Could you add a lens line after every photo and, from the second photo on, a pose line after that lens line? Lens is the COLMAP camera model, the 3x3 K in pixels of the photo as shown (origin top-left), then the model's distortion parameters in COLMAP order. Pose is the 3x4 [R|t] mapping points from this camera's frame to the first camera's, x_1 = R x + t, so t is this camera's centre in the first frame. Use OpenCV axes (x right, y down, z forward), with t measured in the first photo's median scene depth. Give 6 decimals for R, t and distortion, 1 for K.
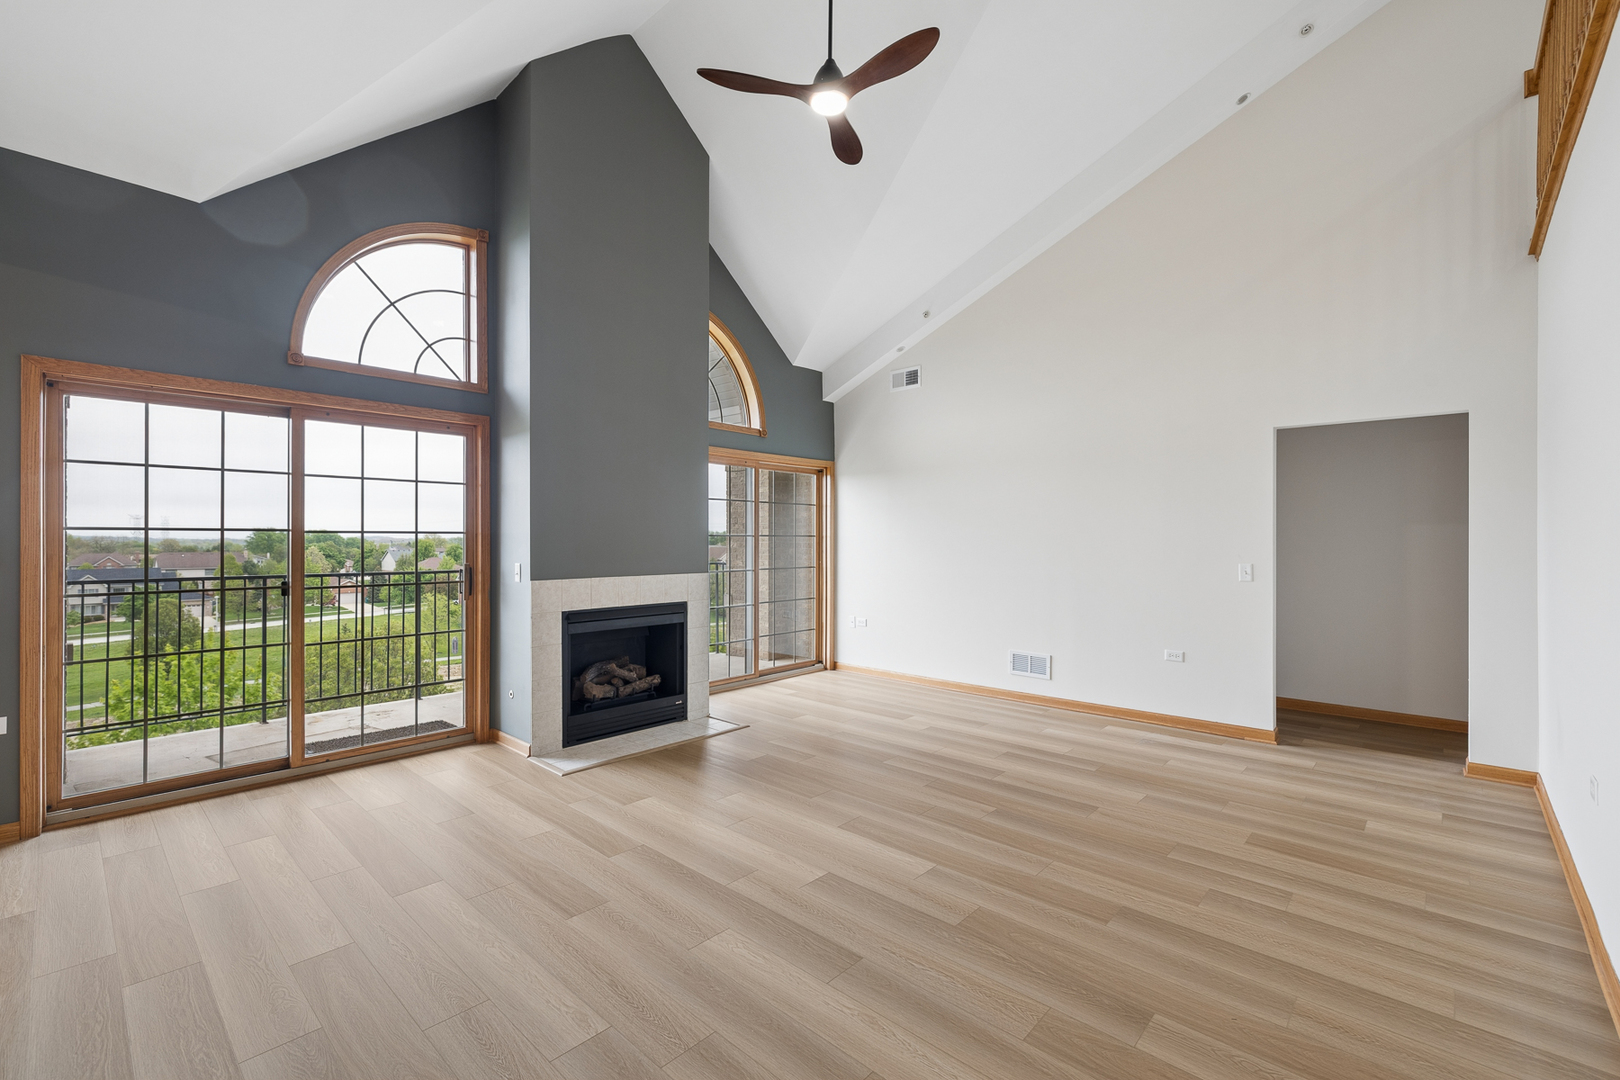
lens RADIAL K [[684.8, 0, 810.0], [0, 684.8, 540.0], [0, 0, 1]] dist [0.003920, 0.000383]
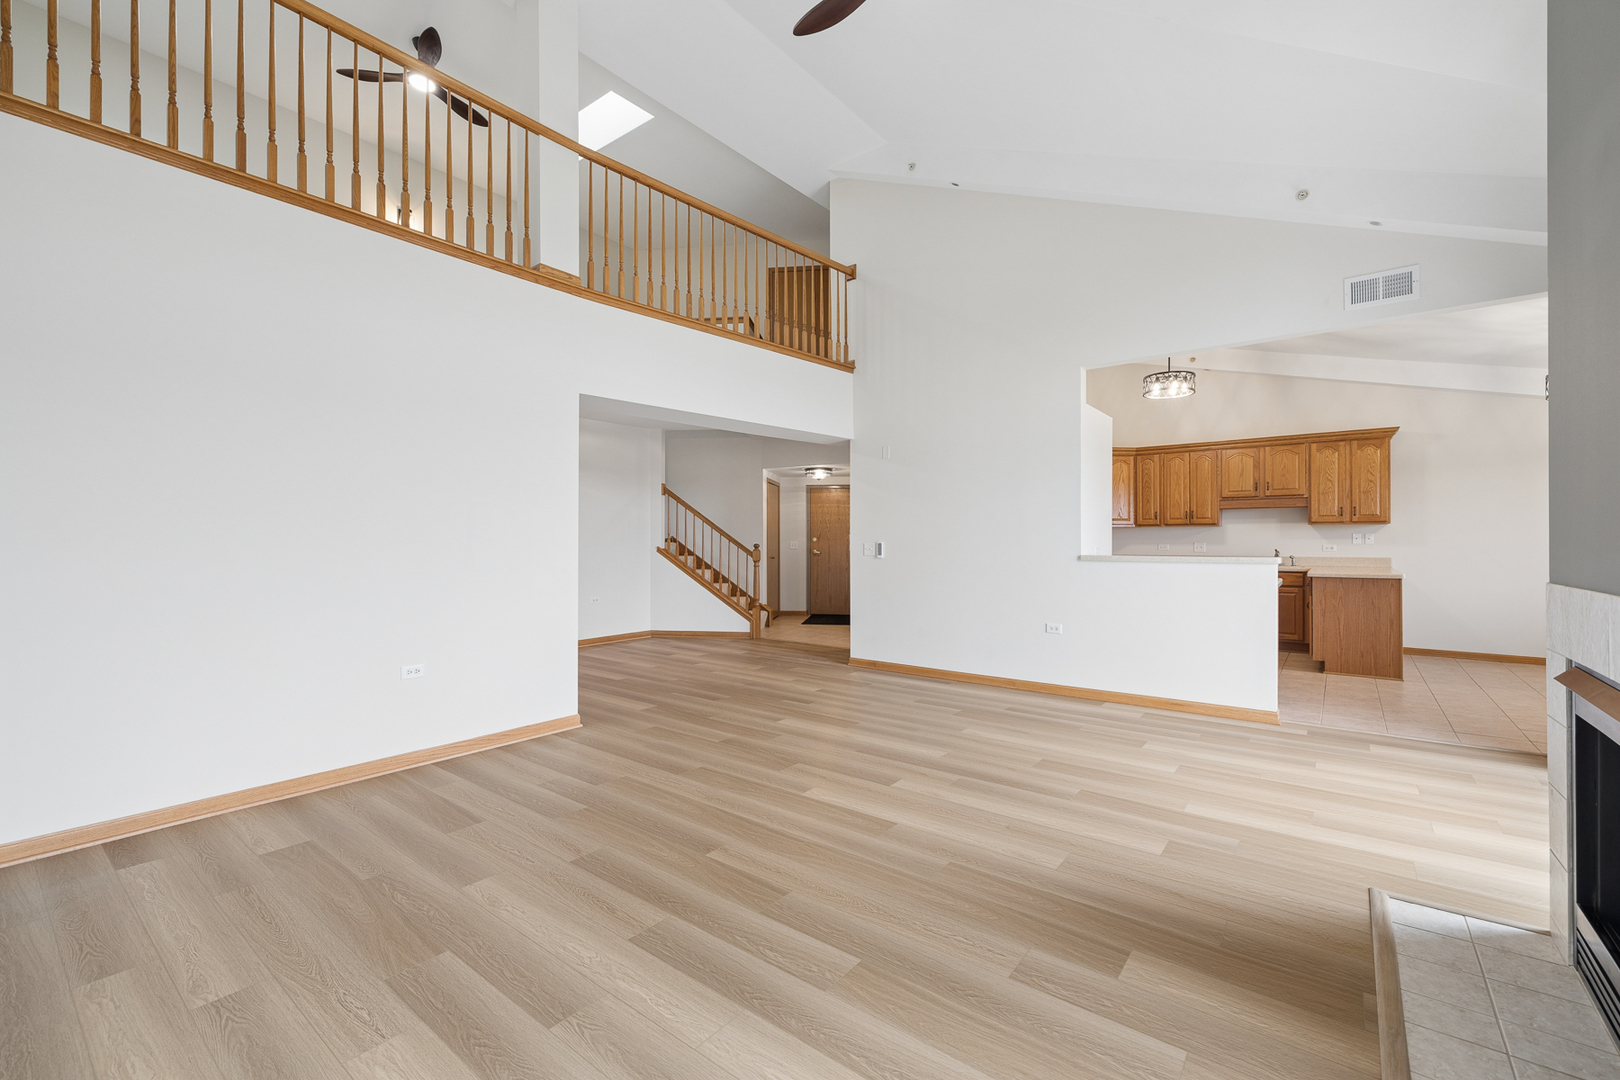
lens RADIAL K [[684.8, 0, 810.0], [0, 684.8, 540.0], [0, 0, 1]] dist [0.003920, 0.000383]
pose [[-0.996846, -0.000731, -0.079354, 0.216274], [-0.000467, 0.999994, -0.003352, 0.035690], [0.079356, -0.003304, -0.996841, 1.780454]]
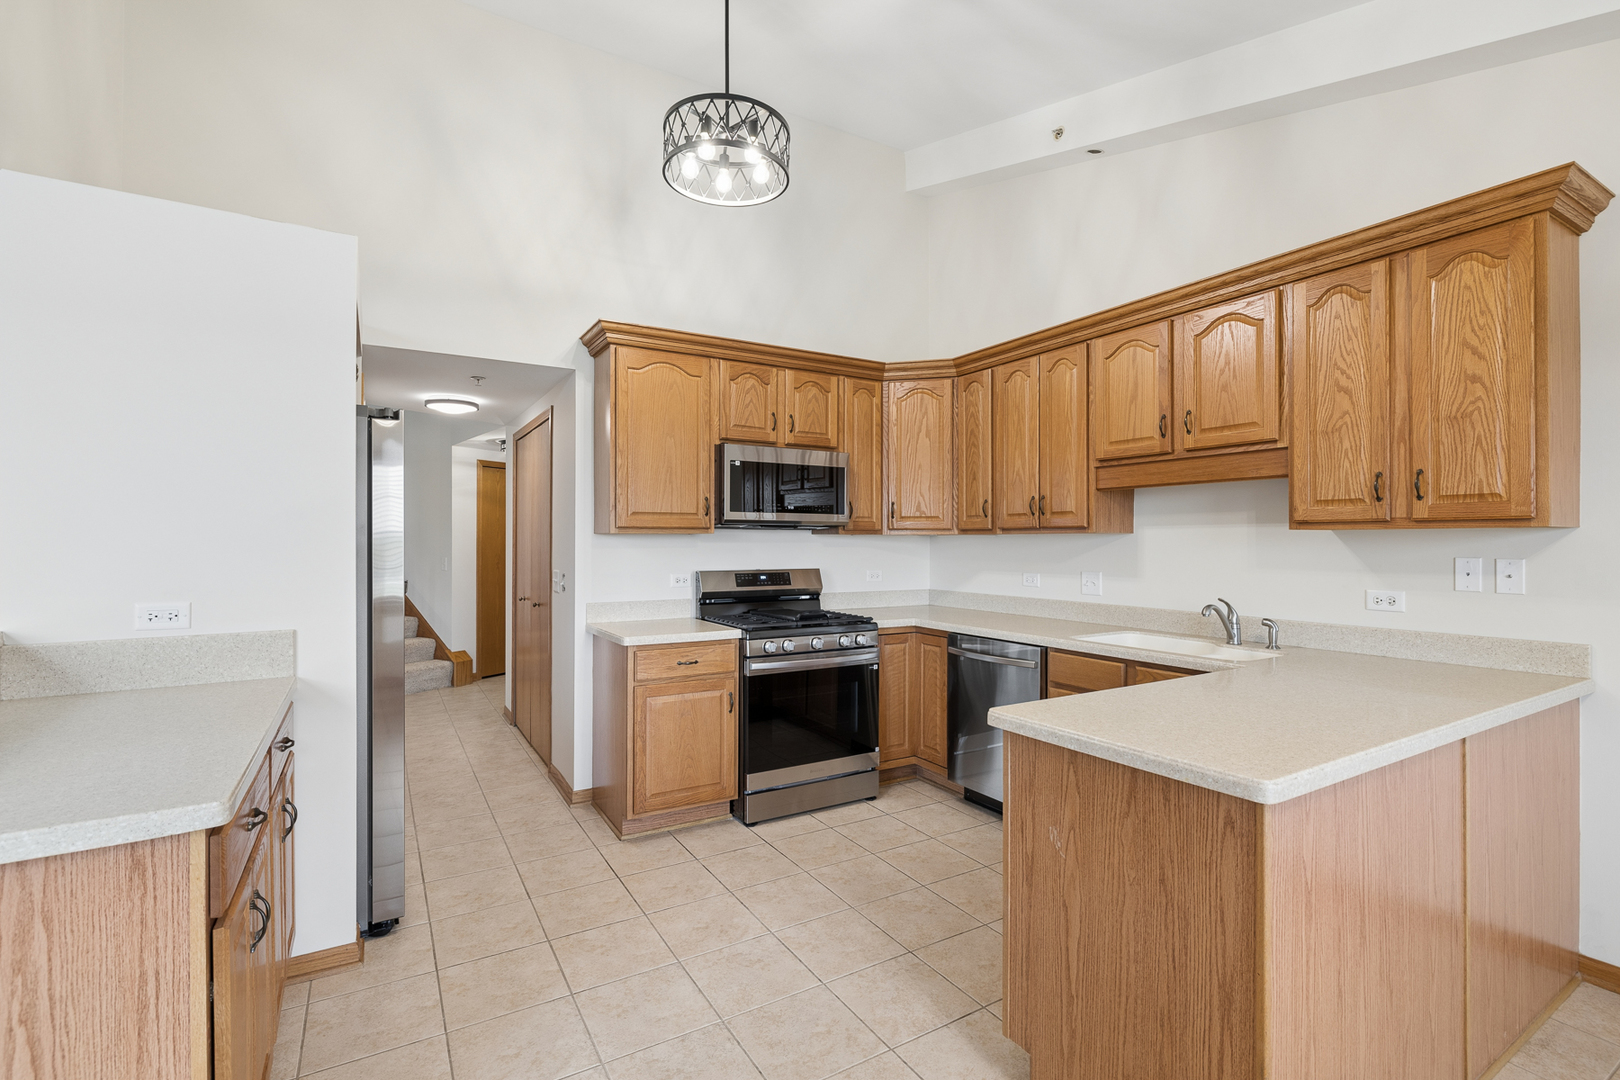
lens RADIAL K [[729.8, 0, 810.0], [0, 729.8, 540.0], [0, 0, 1]] dist [-0.003044, 0.000087]
pose [[-0.957387, -0.001878, 0.288802, -1.251188], [-0.003257, 0.999985, -0.004294, -0.004504], [-0.288789, -0.005051, -0.957379, 0.633669]]
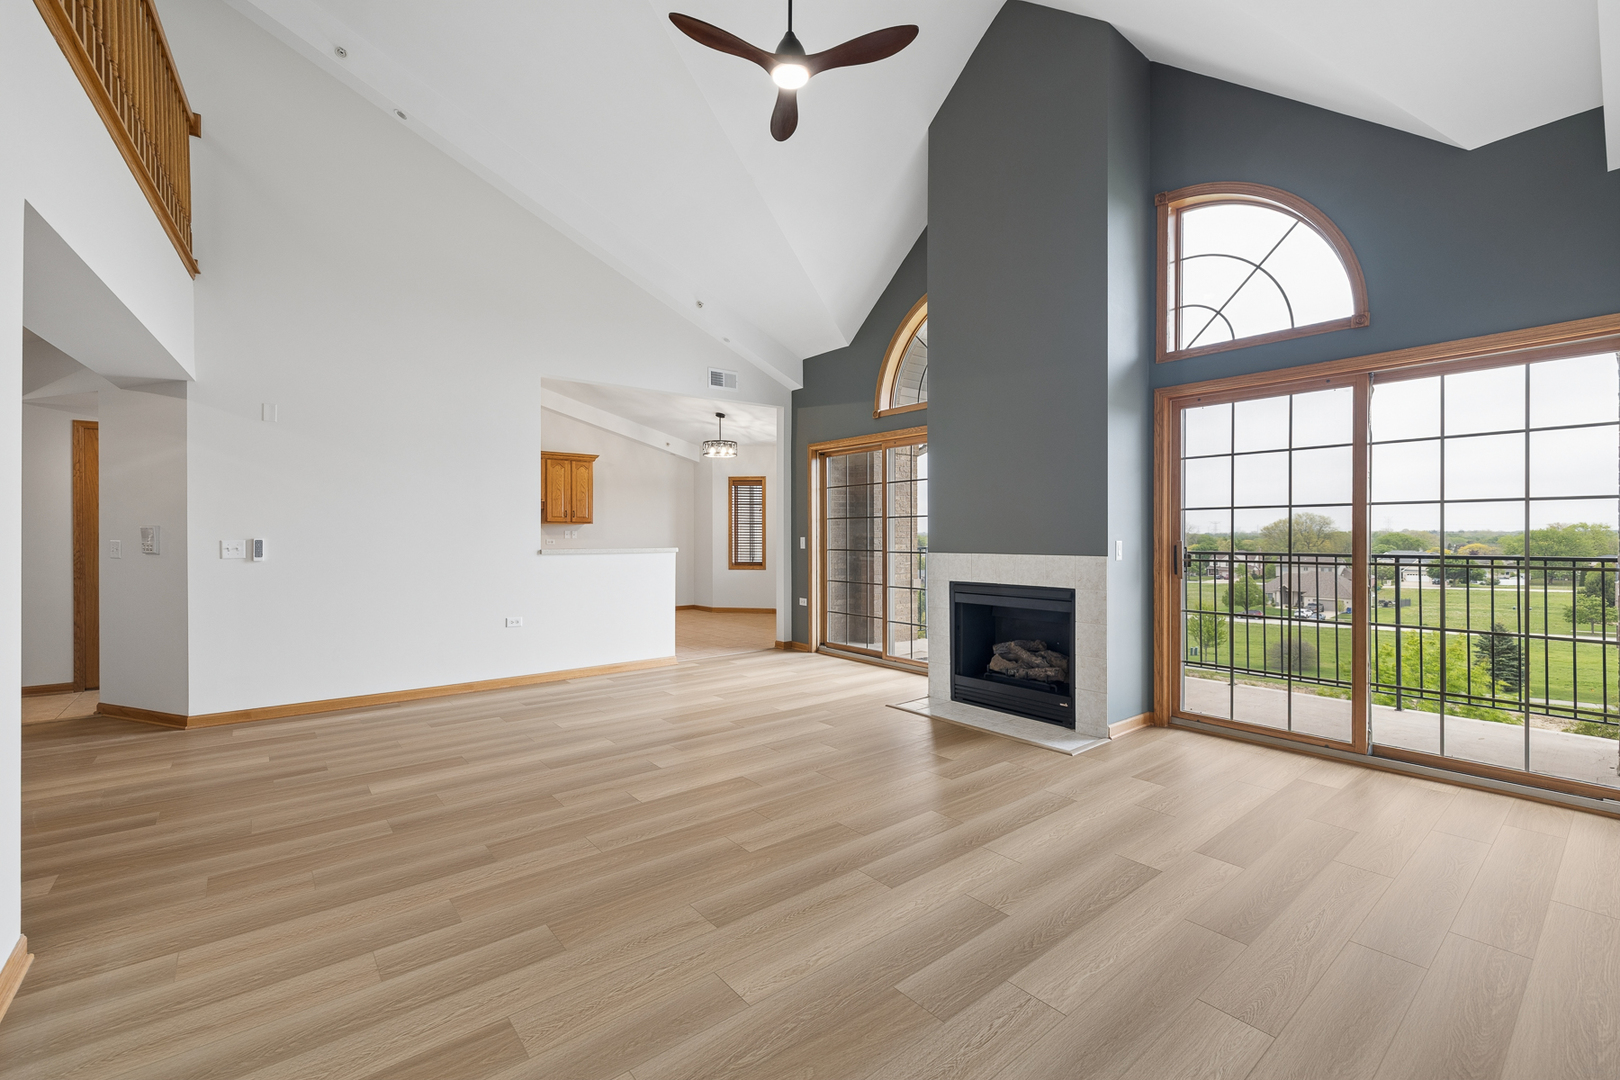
lens RADIAL K [[684.8, 0, 810.0], [0, 684.8, 540.0], [0, 0, 1]] dist [0.003920, 0.000383]
pose [[-0.137915, 0.005330, -0.990430, 1.024324], [0.003744, 0.999981, 0.004860, 0.035567], [0.990437, -0.003038, -0.137932, 1.170161]]
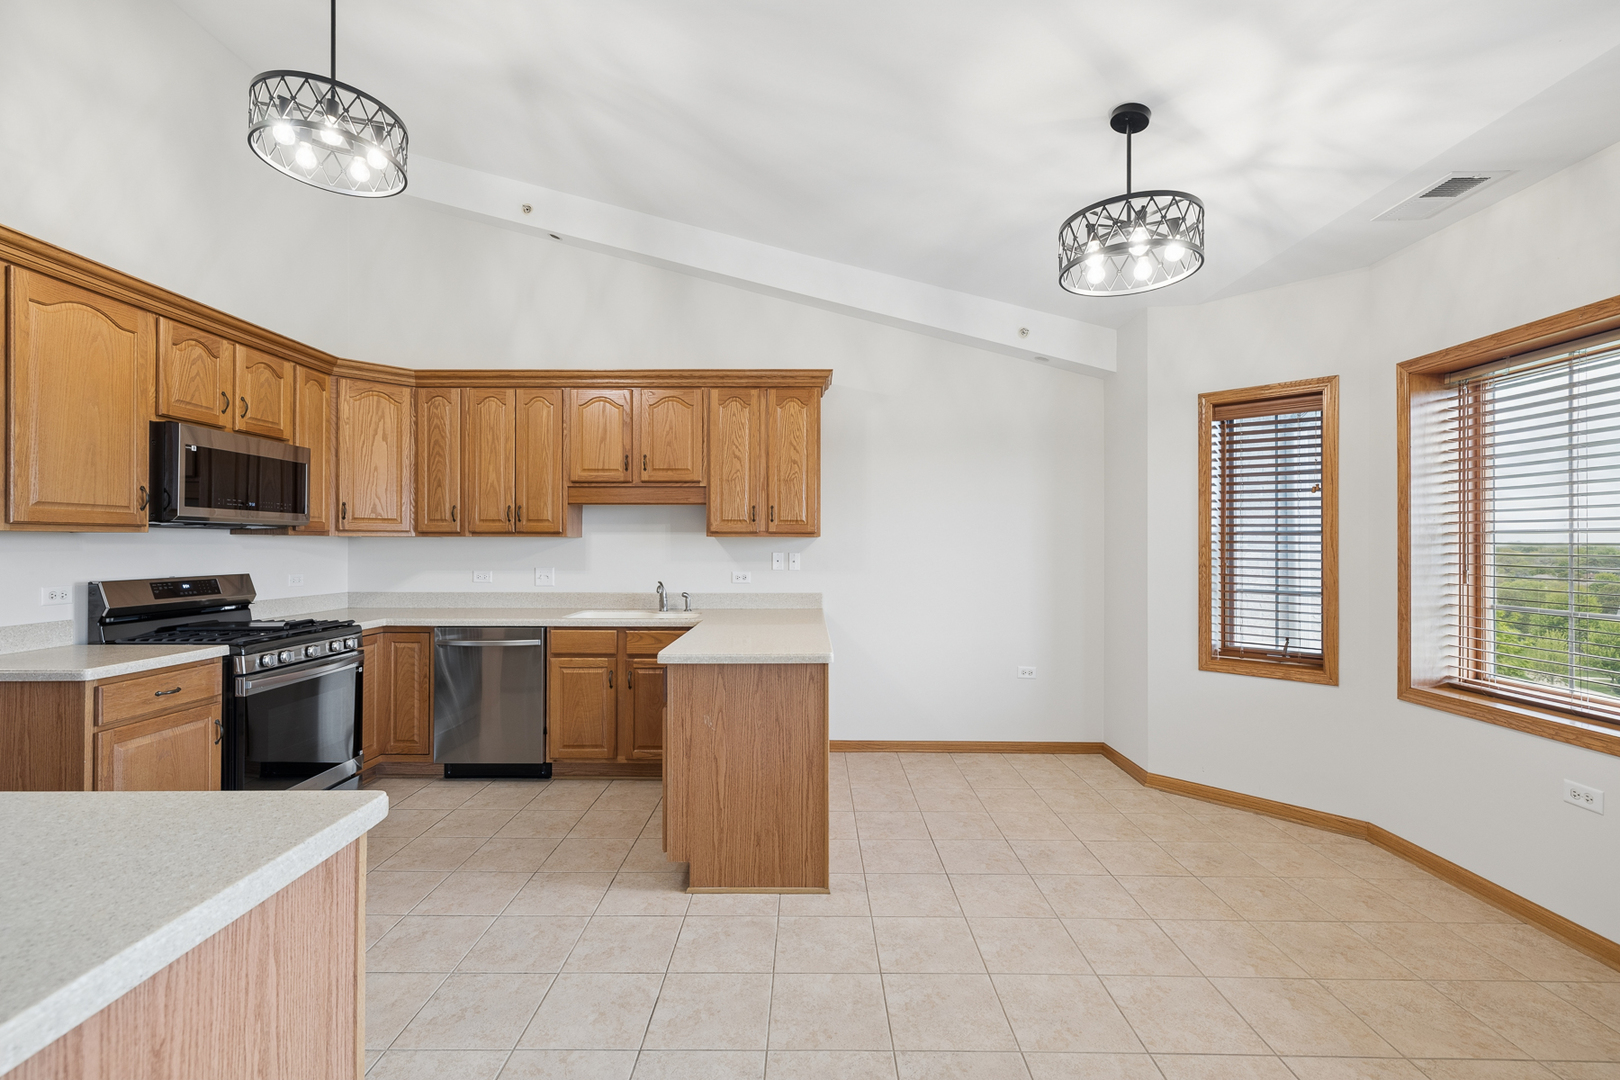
lens RADIAL K [[700.0, 0, 805.6], [0, 700.0, 543.3], [0, 0, 1]] dist [0.002854, 0.000208]
pose [[-0.743622, -0.004647, -0.668584, -0.831783], [-0.001557, 0.999985, -0.005218, -0.002563], [0.668598, -0.002840, -0.743618, 0.771170]]
